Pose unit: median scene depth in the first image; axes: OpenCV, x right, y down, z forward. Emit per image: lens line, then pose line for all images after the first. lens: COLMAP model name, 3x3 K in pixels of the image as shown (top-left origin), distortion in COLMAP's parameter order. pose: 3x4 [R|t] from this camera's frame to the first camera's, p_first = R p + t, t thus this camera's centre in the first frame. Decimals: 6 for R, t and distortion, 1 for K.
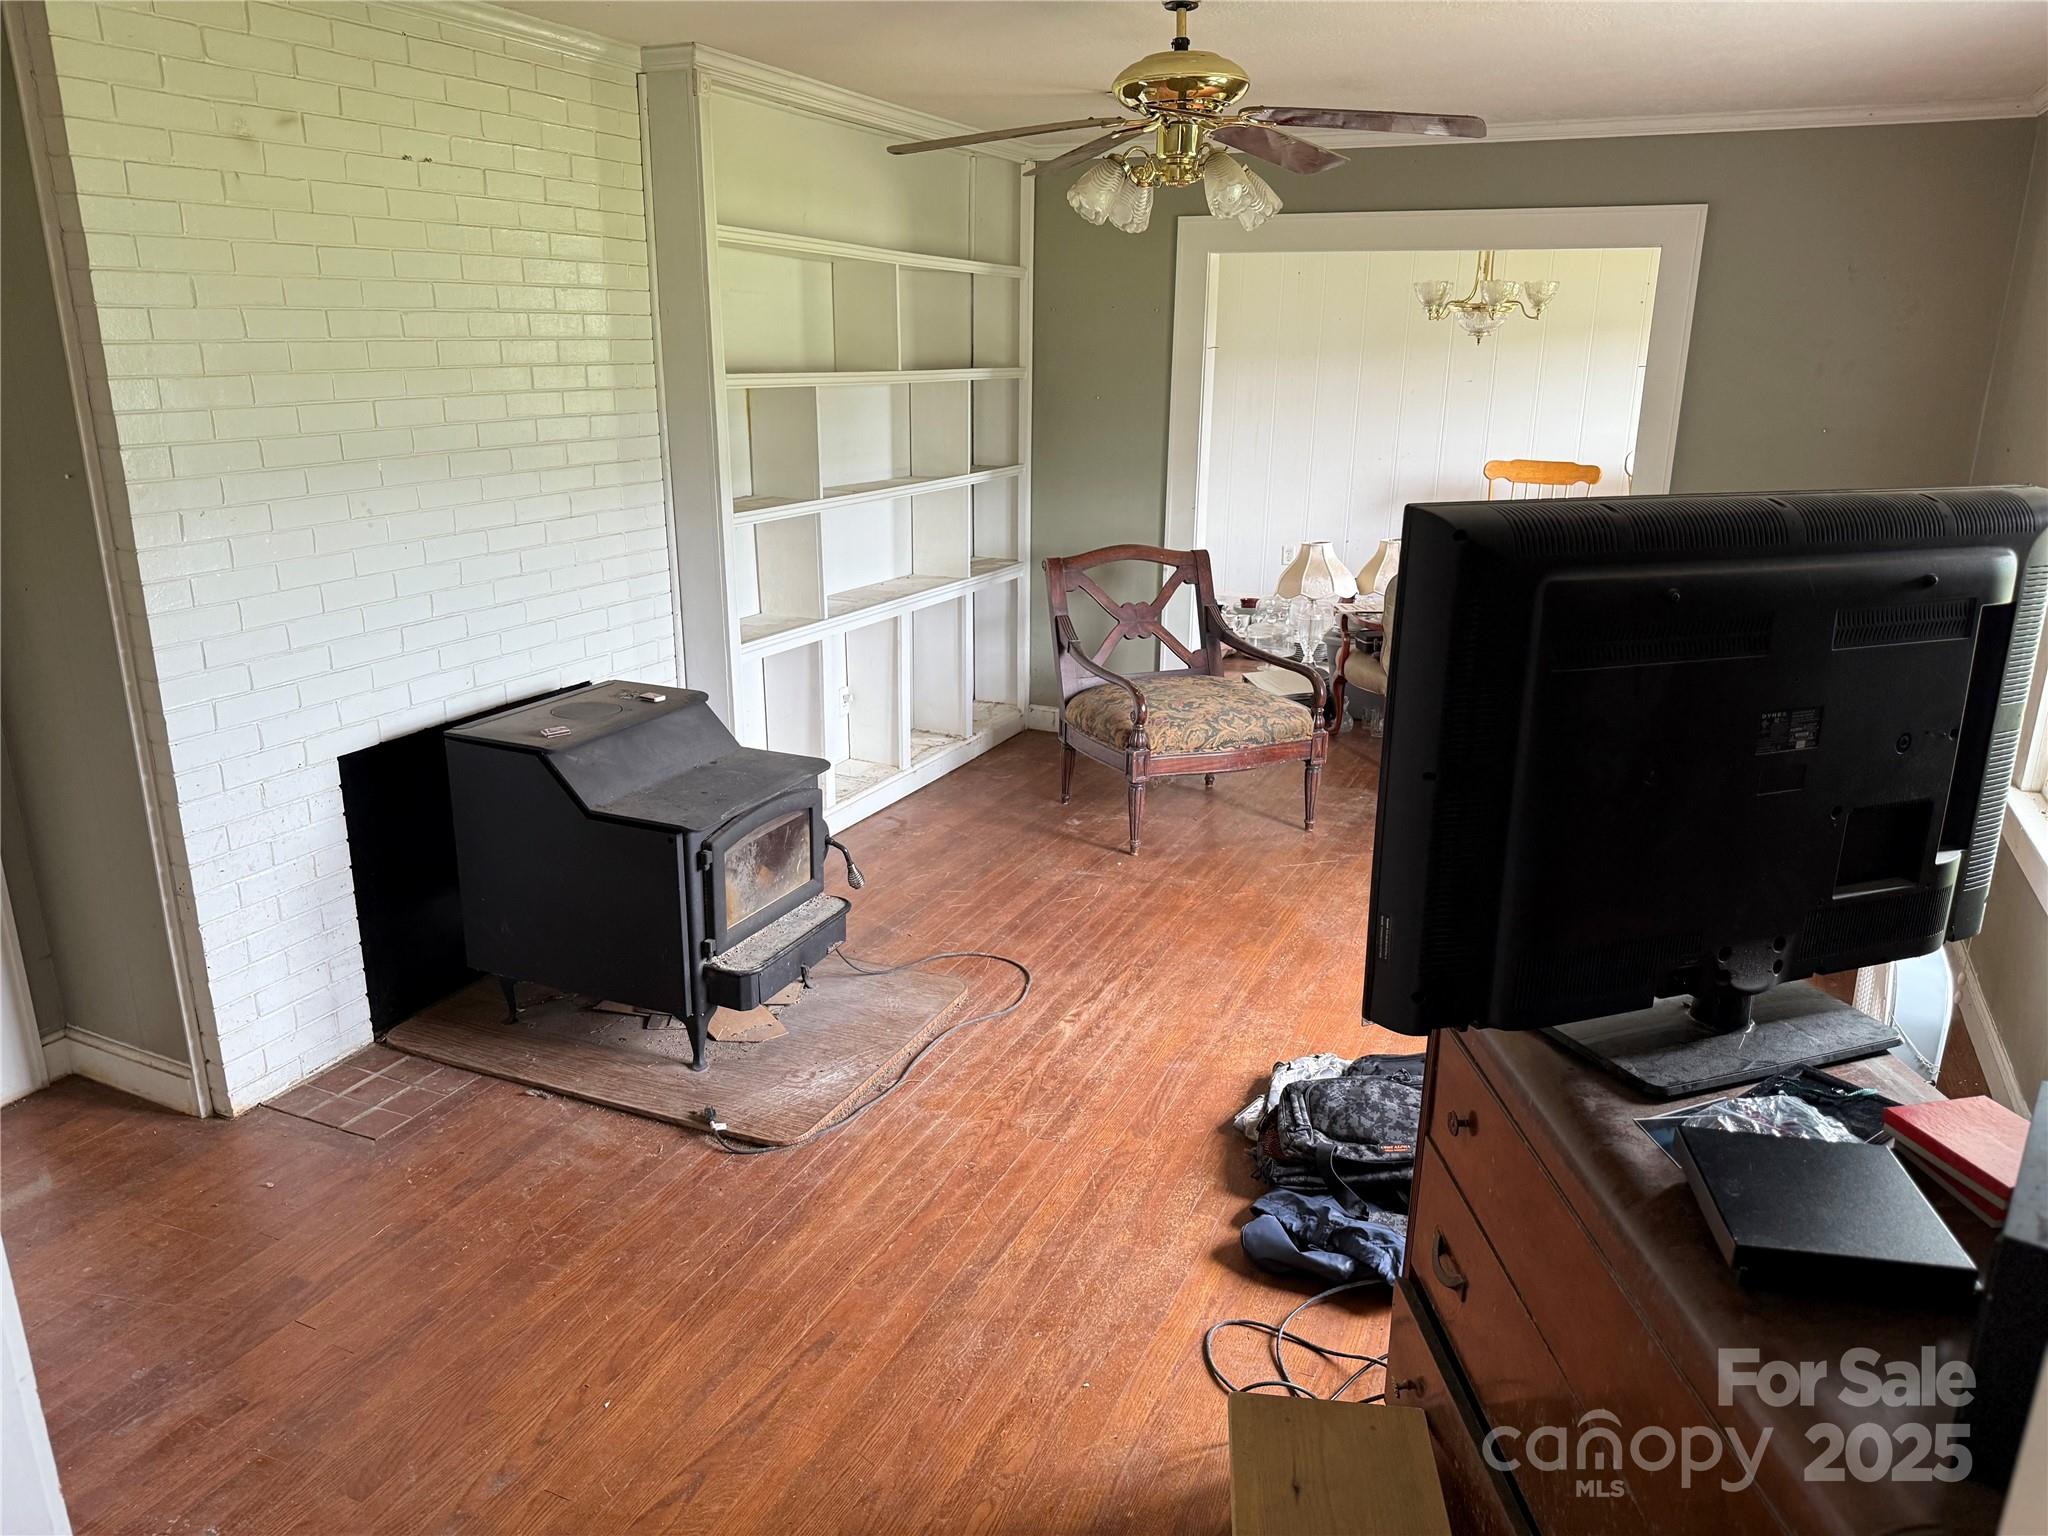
lens RADIAL K [[1445.5, 0, 1031.3], [0, 1445.5, 773.1], [0, 0, 1]] dist [0.071124, -0.092453]
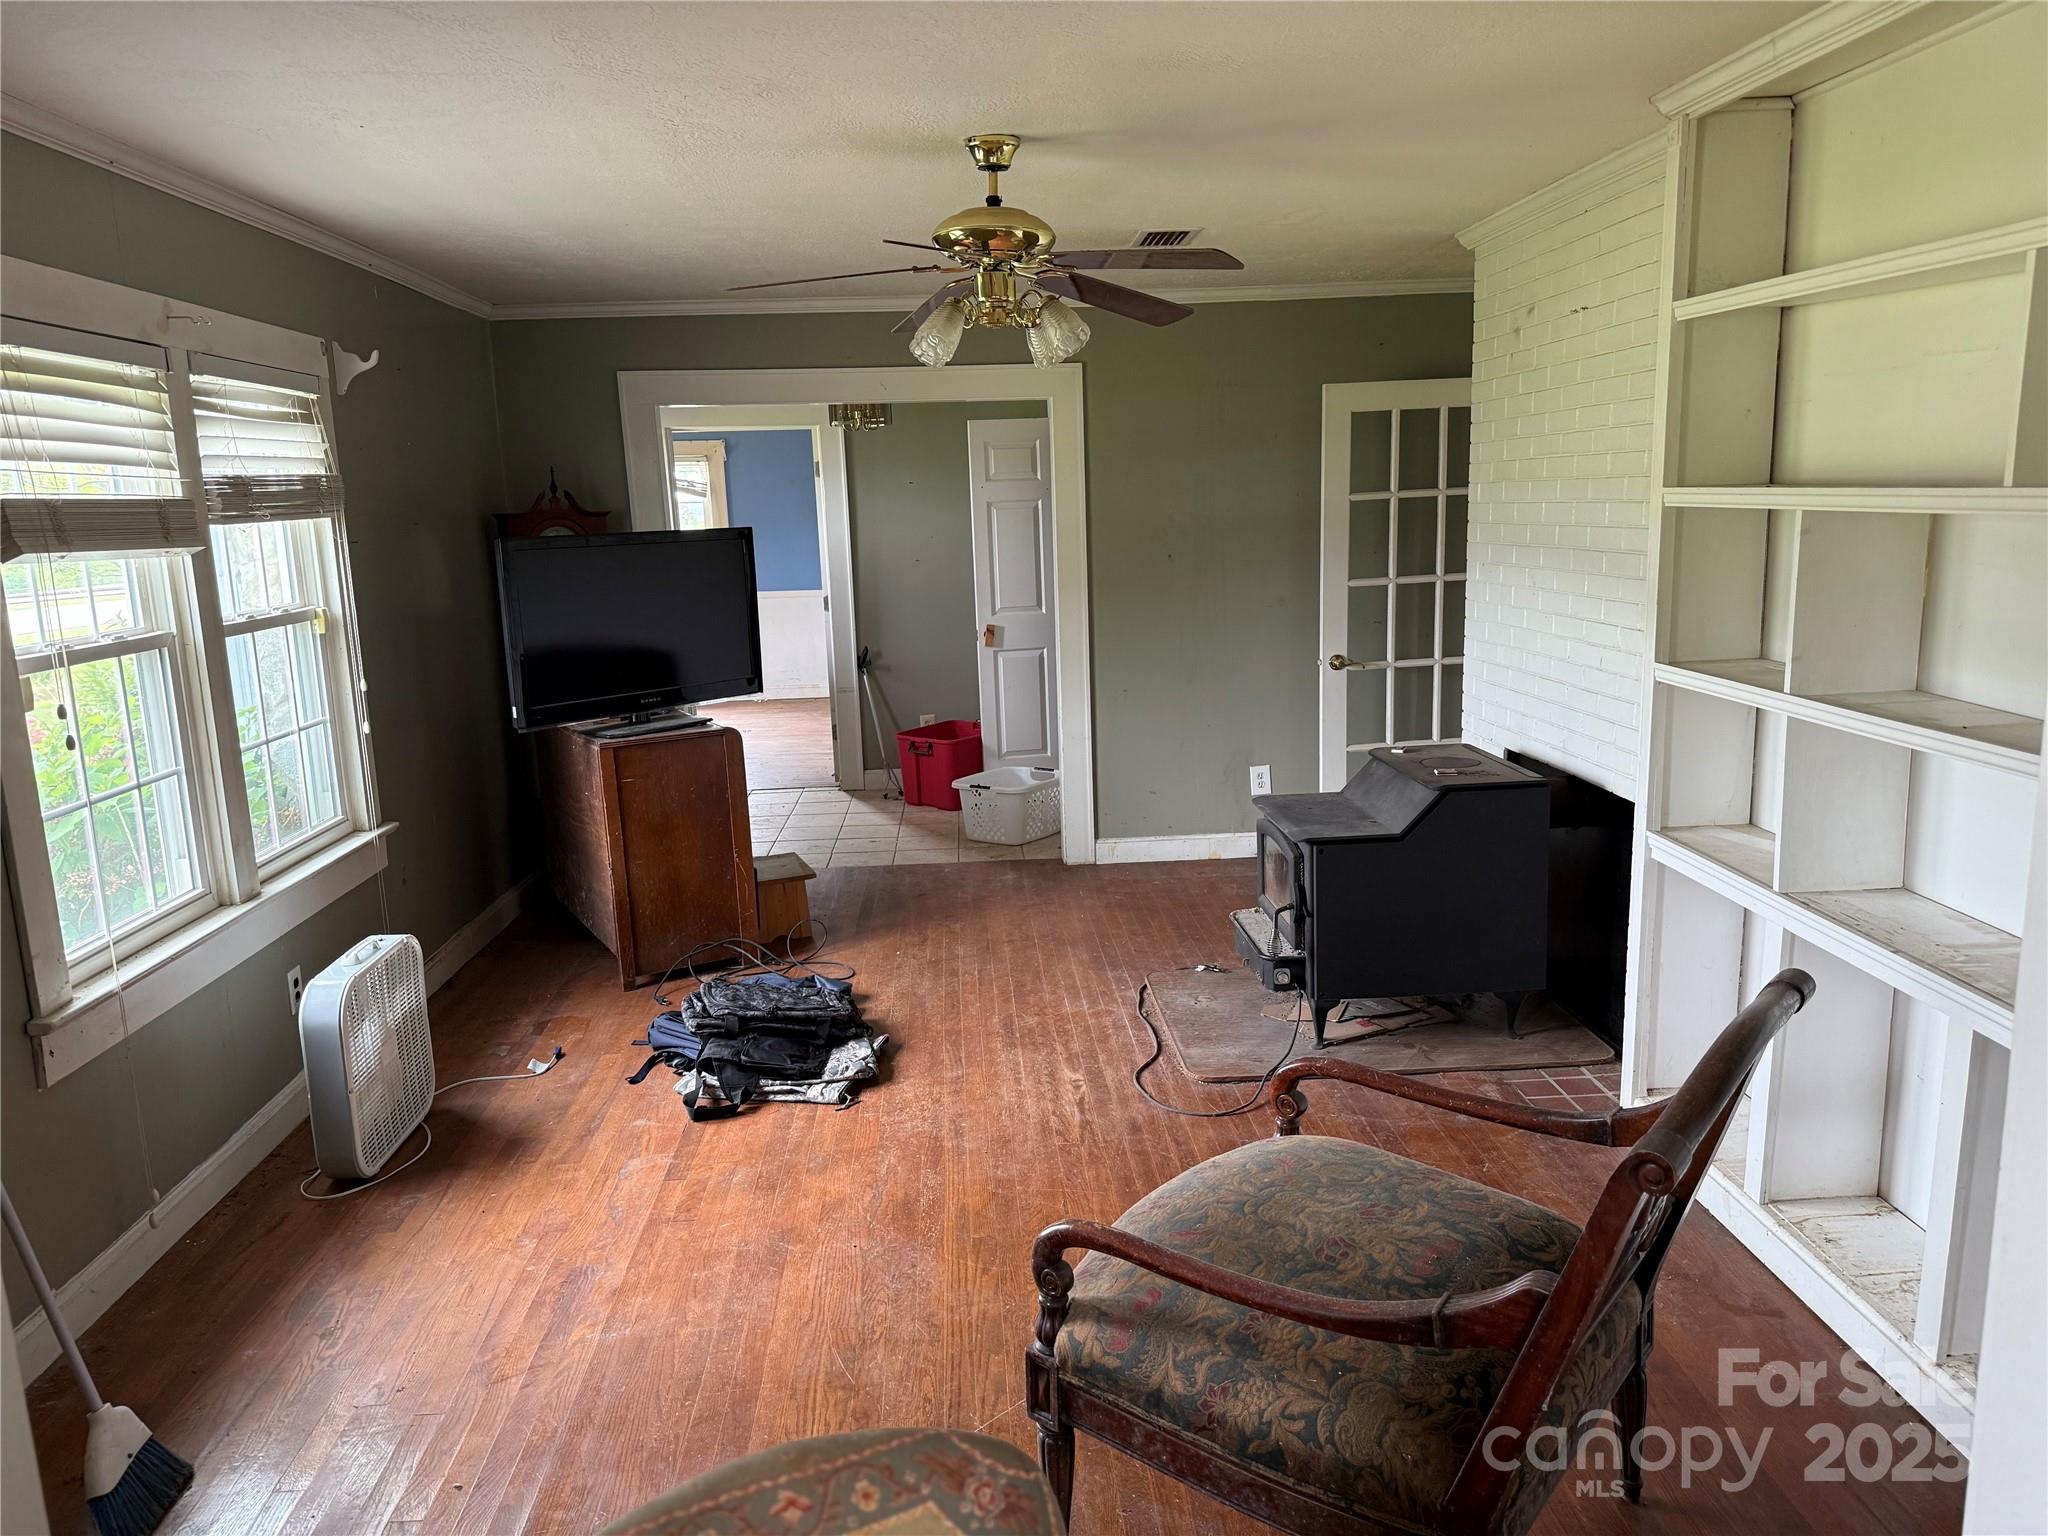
lens RADIAL K [[1445.5, 0, 1031.3], [0, 1445.5, 773.1], [0, 0, 1]] dist [0.071124, -0.092453]
pose [[-0.889306, 0.102748, -0.445620, 0.545965], [-0.114134, 0.893730, 0.433844, -0.528080], [0.442840, 0.436681, -0.783072, 1.838073]]
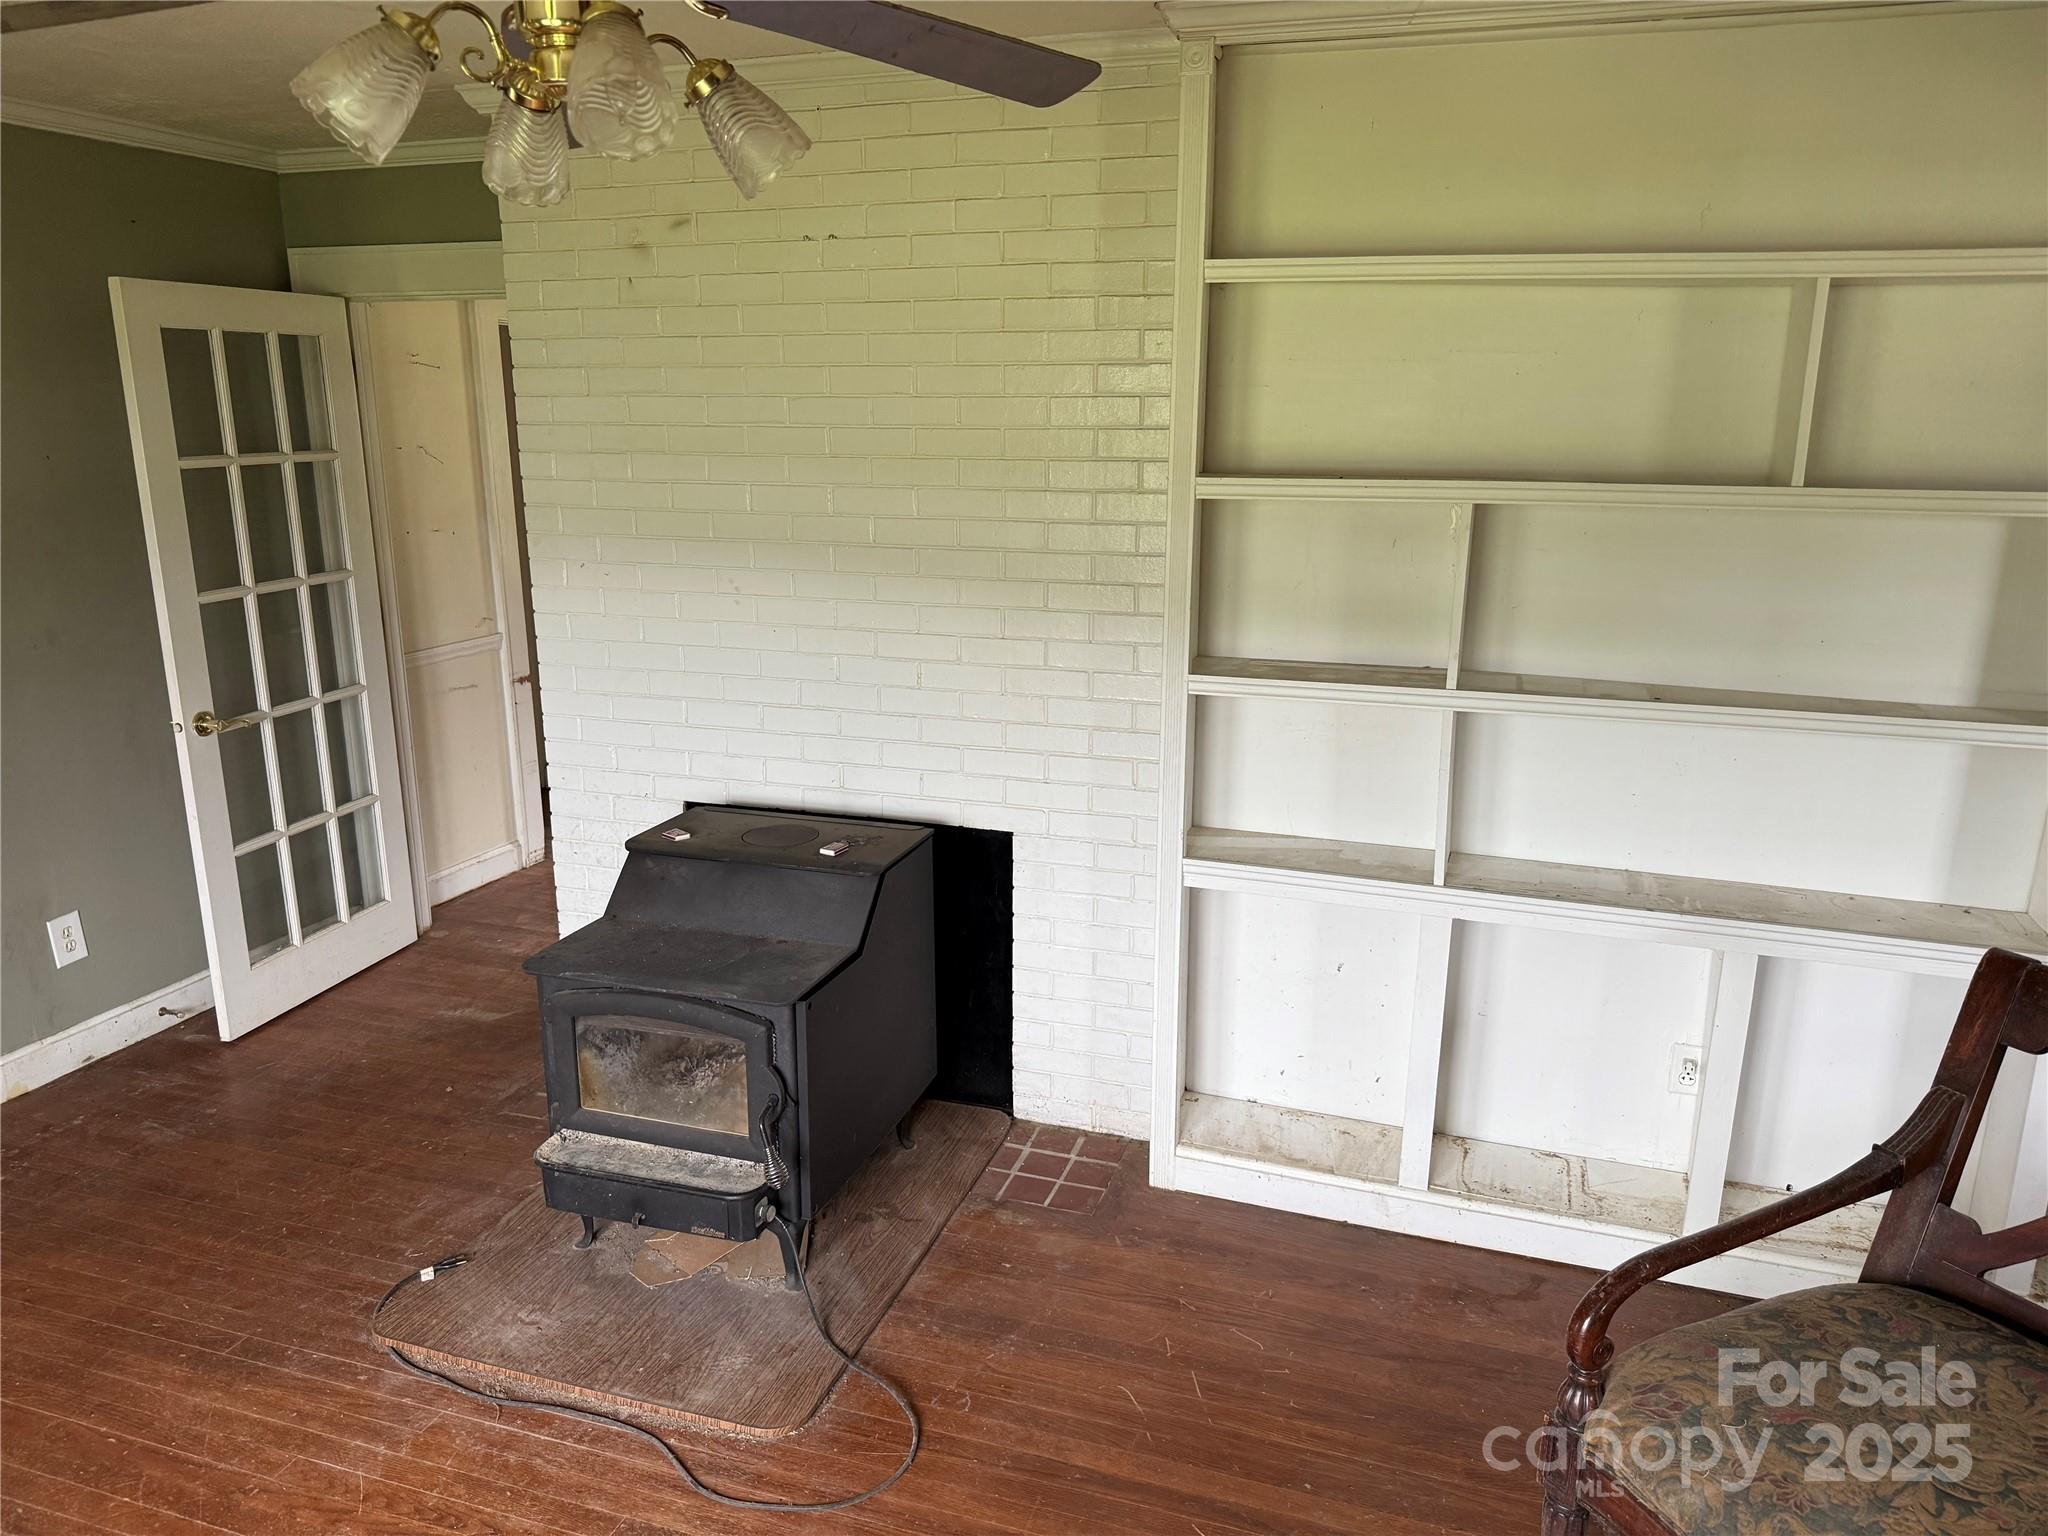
lens RADIAL K [[1415.9, 0, 974.9], [0, 1415.9, 774.1], [0, 0, 1]] dist [0.074685, -0.104389]
pose [[0.094164, 0.227802, -0.969144, 0.550109], [-0.297616, 0.935394, 0.190952, -0.288476], [0.950030, 0.270452, 0.155878, 1.002847]]
